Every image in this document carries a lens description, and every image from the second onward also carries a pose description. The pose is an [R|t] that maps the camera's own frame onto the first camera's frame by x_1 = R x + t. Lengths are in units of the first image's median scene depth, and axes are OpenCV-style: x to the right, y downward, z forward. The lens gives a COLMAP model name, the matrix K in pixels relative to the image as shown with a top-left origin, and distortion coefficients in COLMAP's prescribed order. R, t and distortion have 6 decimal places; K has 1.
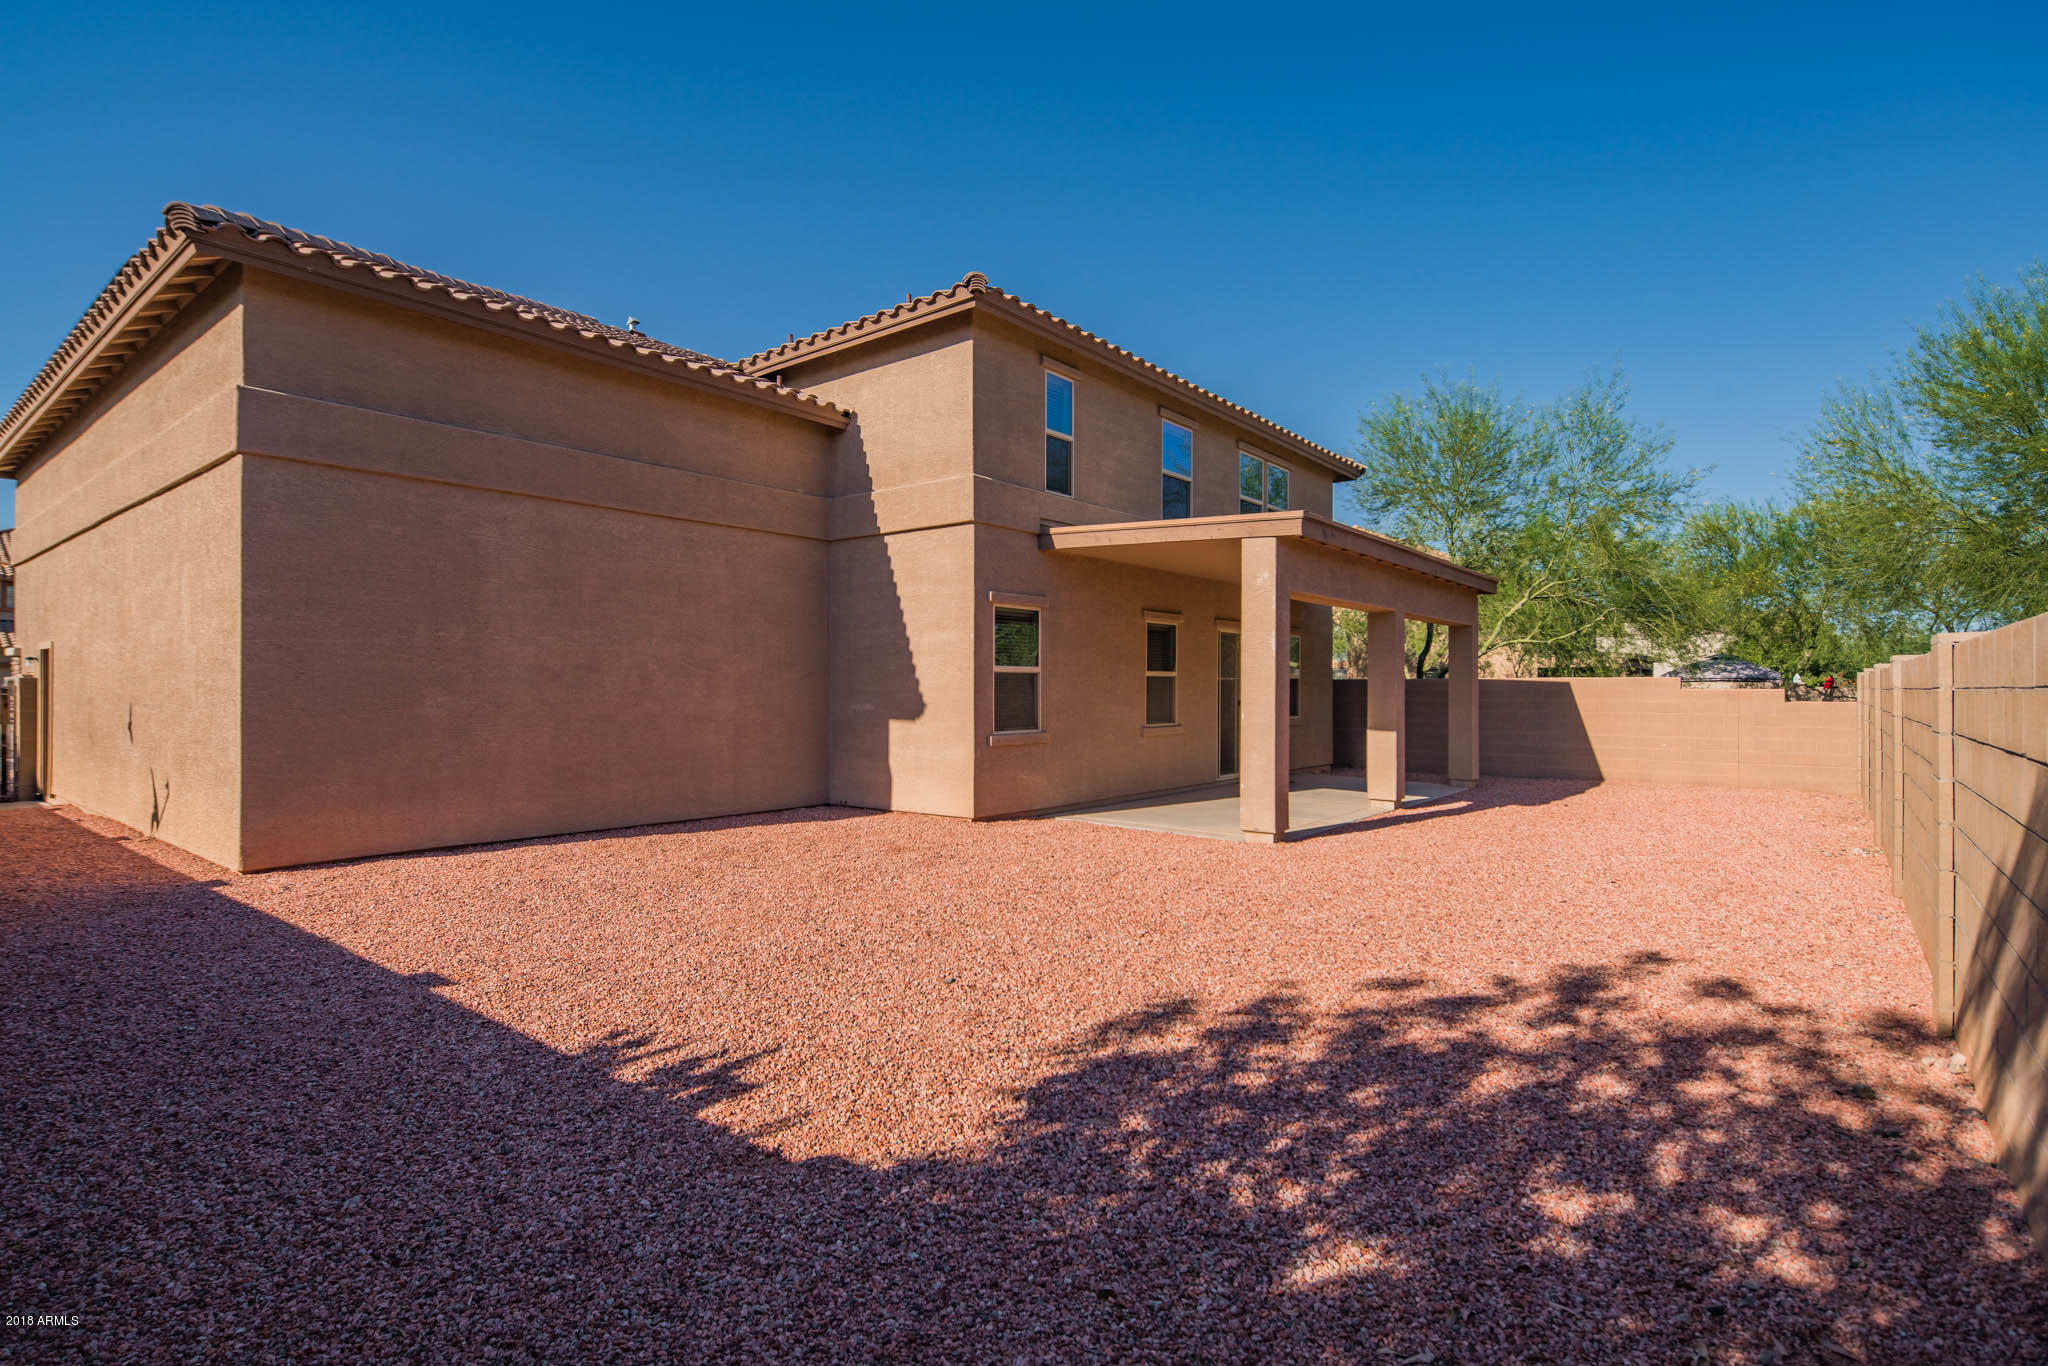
lens RADIAL K [[1011.7, 0, 1024.1], [0, 1011.7, 687.1], [0, 0, 1]] dist [0.015559, -0.000583]
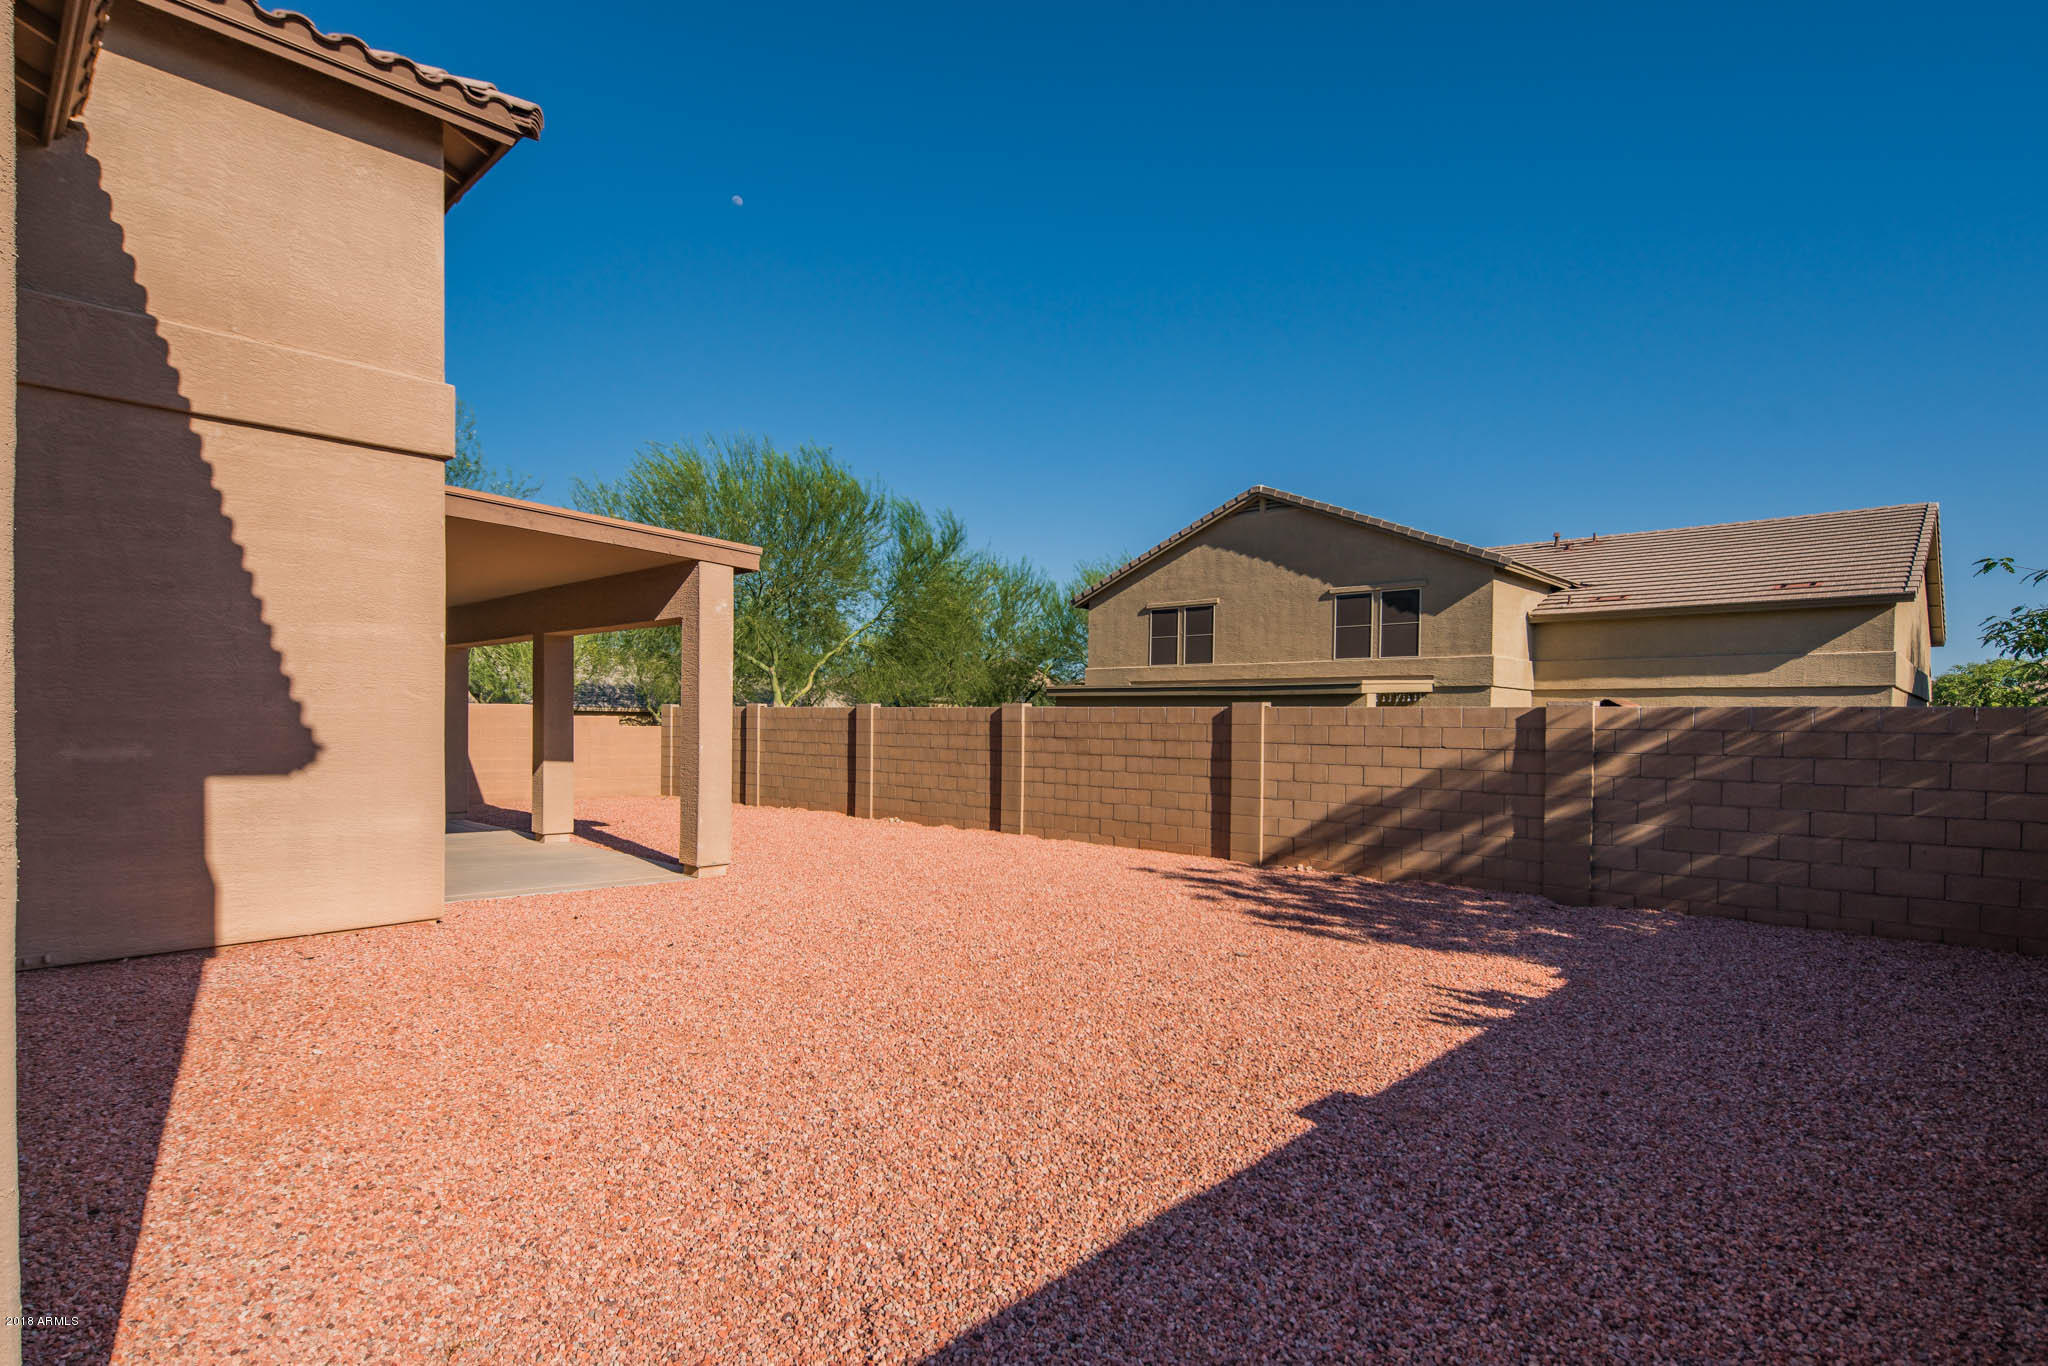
lens RADIAL K [[1011.7, 0, 1048.1], [0, 1011.7, 732.6], [0, 0, 1]] dist [0.015559, -0.000583]
pose [[0.067860, -0.016717, 0.997555, -0.709041], [-0.012985, 0.999760, 0.017637, -0.006254], [-0.997610, -0.014151, 0.067627, 0.601604]]
